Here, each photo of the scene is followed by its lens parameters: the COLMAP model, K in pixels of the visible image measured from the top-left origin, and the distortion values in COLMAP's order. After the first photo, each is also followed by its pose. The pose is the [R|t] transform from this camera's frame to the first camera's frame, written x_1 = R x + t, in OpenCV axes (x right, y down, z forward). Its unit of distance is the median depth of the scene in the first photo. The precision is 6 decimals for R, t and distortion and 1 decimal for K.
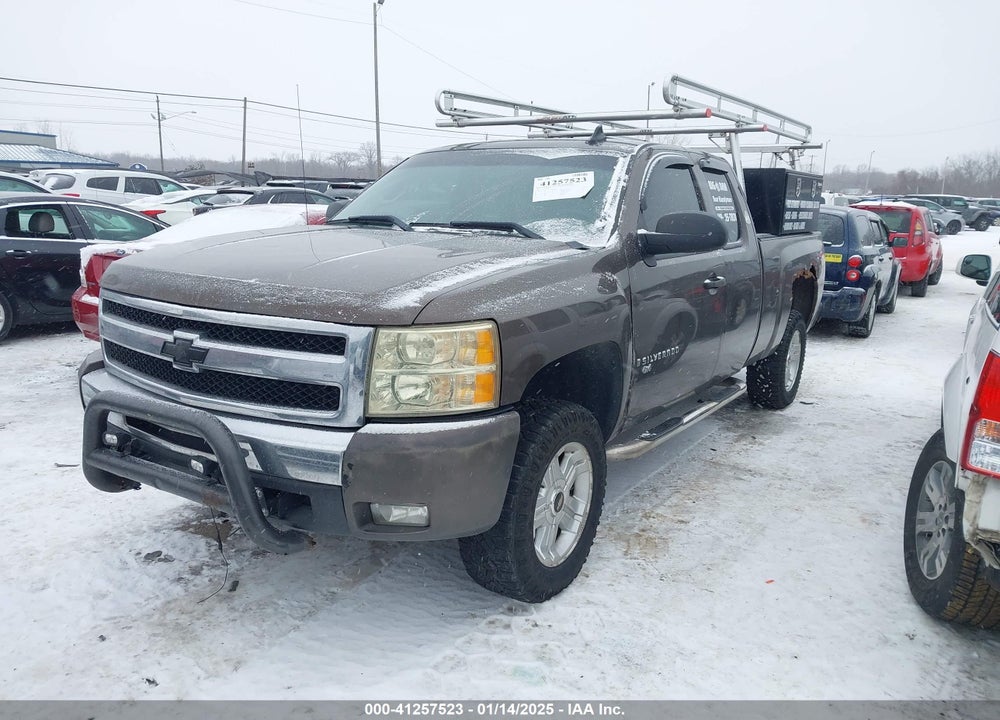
lens RADIAL K [[753.7, 0, 508.2], [0, 753.7, 335.5], [0, 0, 1]] dist [0.023908, -0.020617]
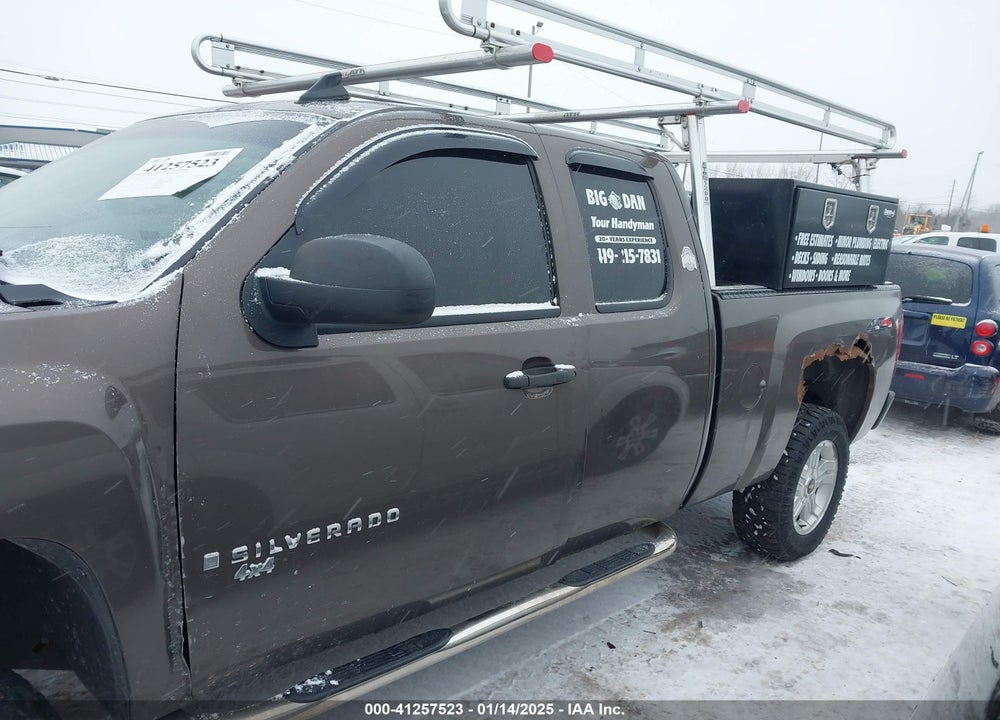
lens RADIAL K [[753.7, 0, 506.4], [0, 753.7, 349.8], [0, 0, 1]] dist [0.023908, -0.020617]
pose [[0.977888, 0.074962, -0.195231, 0.301419], [-0.077780, 0.996947, -0.006796, -0.072179], [0.194126, 0.021831, 0.980734, 0.413498]]
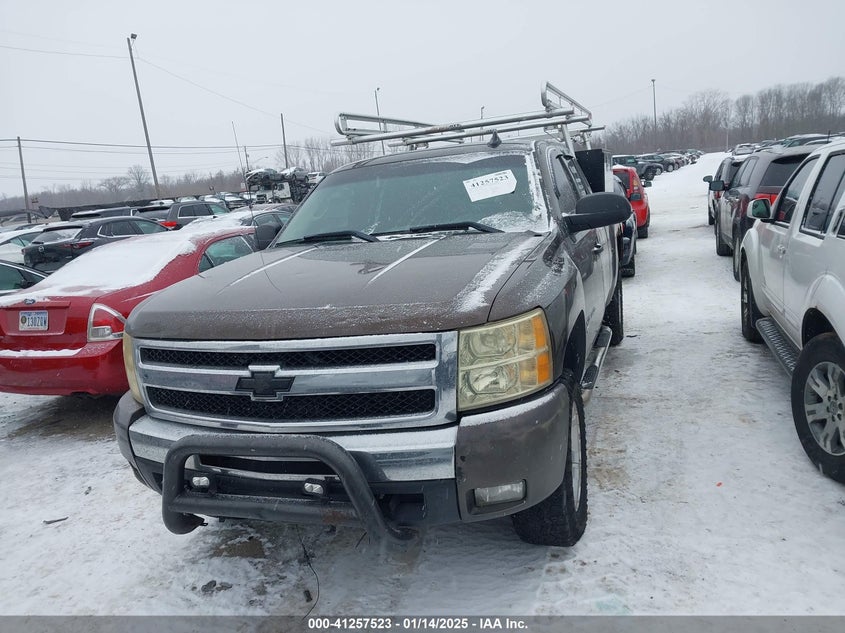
lens RADIAL K [[665.7, 0, 402.2], [0, 665.7, 292.9], [0, 0, 1]] dist [0.020383, -0.012693]
pose [[0.965451, -0.152581, 0.211242, -0.231894], [0.158248, 0.987348, -0.010082, -0.035188], [-0.207031, 0.043163, 0.977382, 0.027406]]
